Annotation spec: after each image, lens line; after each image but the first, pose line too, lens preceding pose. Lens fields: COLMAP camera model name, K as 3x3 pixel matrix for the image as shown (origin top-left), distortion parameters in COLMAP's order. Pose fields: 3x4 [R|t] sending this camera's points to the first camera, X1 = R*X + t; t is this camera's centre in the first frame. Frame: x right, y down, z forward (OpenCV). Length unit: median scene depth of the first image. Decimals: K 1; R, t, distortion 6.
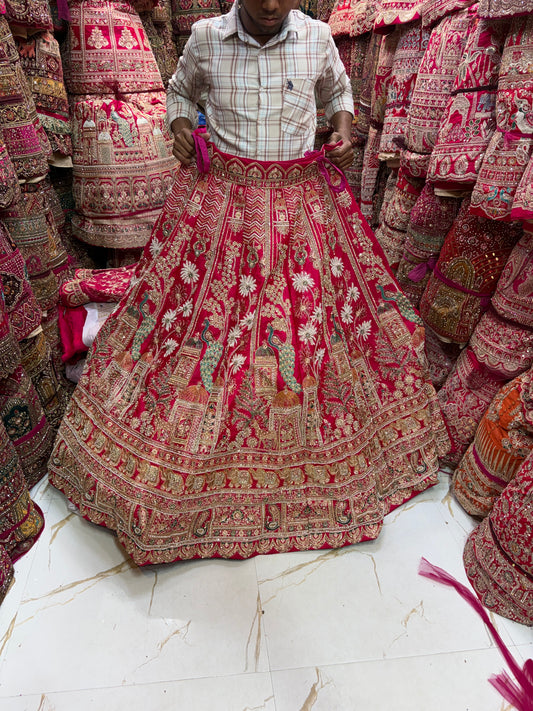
lens RADIAL K [[584.1, 0, 276.3], [0, 584.1, 343.3], [0, 0, 1]] dist [0.065415, -0.078417]
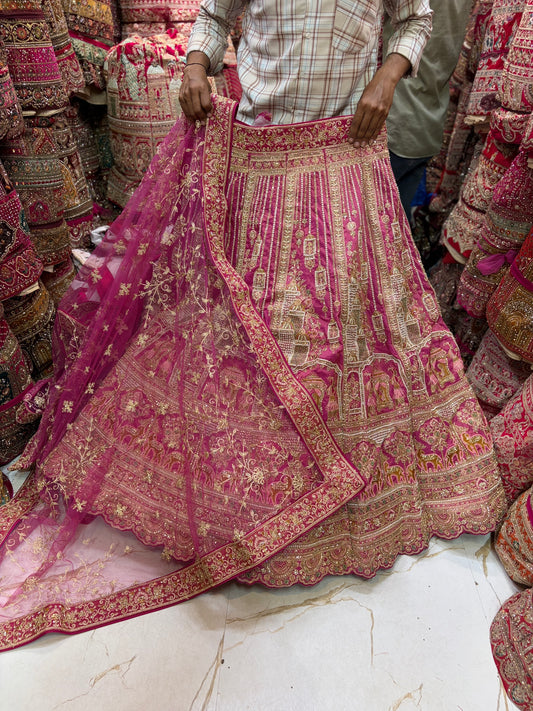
lens RADIAL K [[584.1, 0, 268.2], [0, 584.1, 355.3], [0, 0, 1]] dist [0.065415, -0.078417]
pose [[0.981391, 0.126887, -0.144121, 0.081497], [-0.115043, 0.989475, 0.087770, -0.038749], [0.153741, -0.069557, 0.985660, 0.170241]]
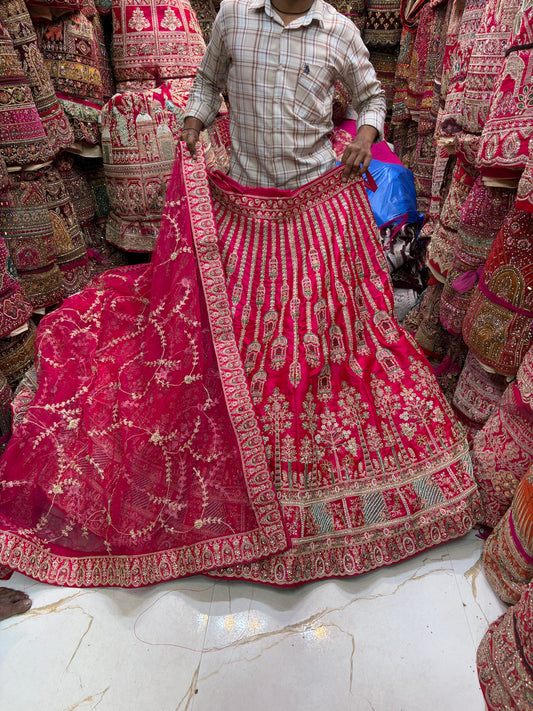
lens RADIAL K [[584.1, 0, 270.0], [0, 584.1, 346.3], [0, 0, 1]] dist [0.065415, -0.078417]
pose [[0.976560, 0.060824, -0.206473, 0.167669], [-0.060369, 0.998140, 0.008510, -0.025955], [0.206607, 0.004154, 0.978415, 0.168297]]
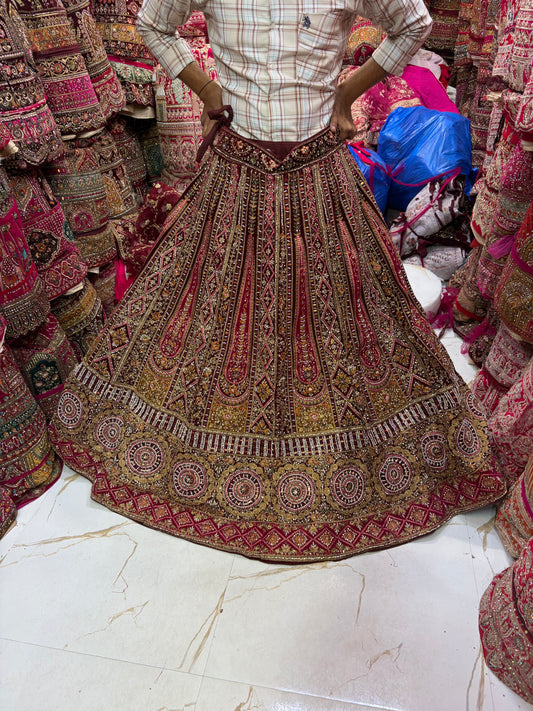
lens RADIAL K [[584.1, 0, 257.3], [0, 584.1, 354.3], [0, 0, 1]] dist [0.065415, -0.078417]
pose [[0.941437, 0.110403, -0.318603, 0.221381], [-0.075838, 0.989998, 0.118965, -0.051437], [0.328550, -0.087836, 0.940393, 0.130180]]
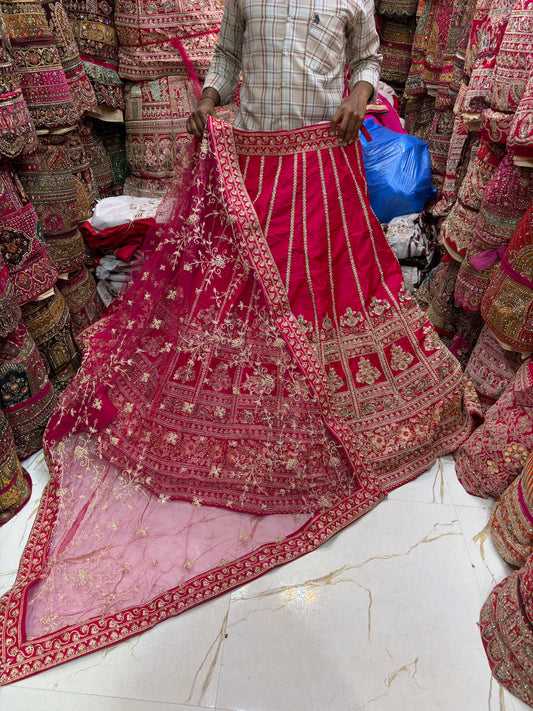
lens RADIAL K [[584.1, 0, 263.1], [0, 584.1, 358.7], [0, 0, 1]] dist [0.065415, -0.078417]
pose [[0.976323, 0.103919, -0.189724, 0.119462], [-0.091838, 0.993209, 0.071420, -0.016434], [0.195857, -0.052305, 0.979236, 0.132978]]
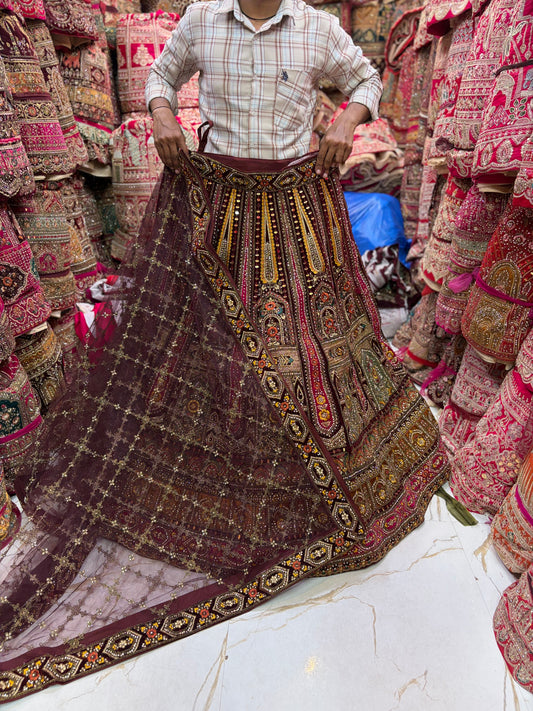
lens RADIAL K [[584.1, 0, 267.2], [0, 584.1, 344.4], [0, 0, 1]] dist [0.065415, -0.078417]
pose [[0.984373, 0.043228, -0.170705, 0.122049], [-0.057184, 0.995336, -0.077699, 0.058621], [0.166550, 0.086247, 0.982254, 0.113798]]
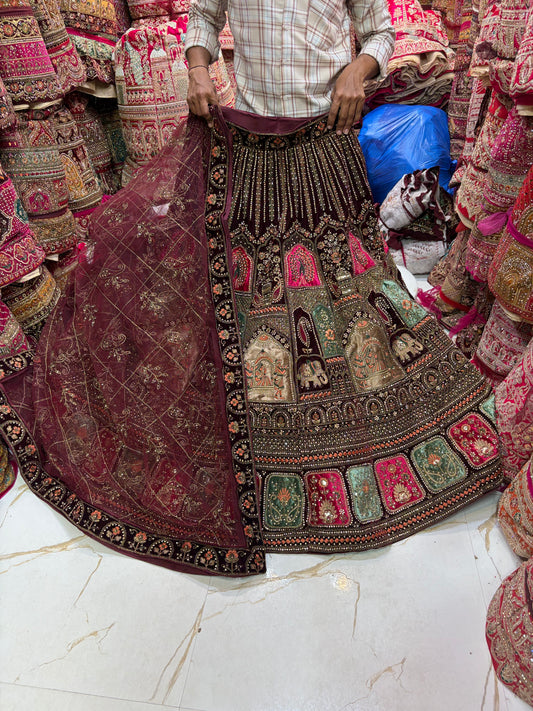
lens RADIAL K [[584.1, 0, 266.4], [0, 584.1, 354.5], [0, 0, 1]] dist [0.065415, -0.078417]
pose [[0.961185, 0.089278, -0.261060, 0.191734], [-0.066925, 0.993385, 0.093311, -0.007524], [0.267664, -0.072218, 0.960802, 0.201125]]
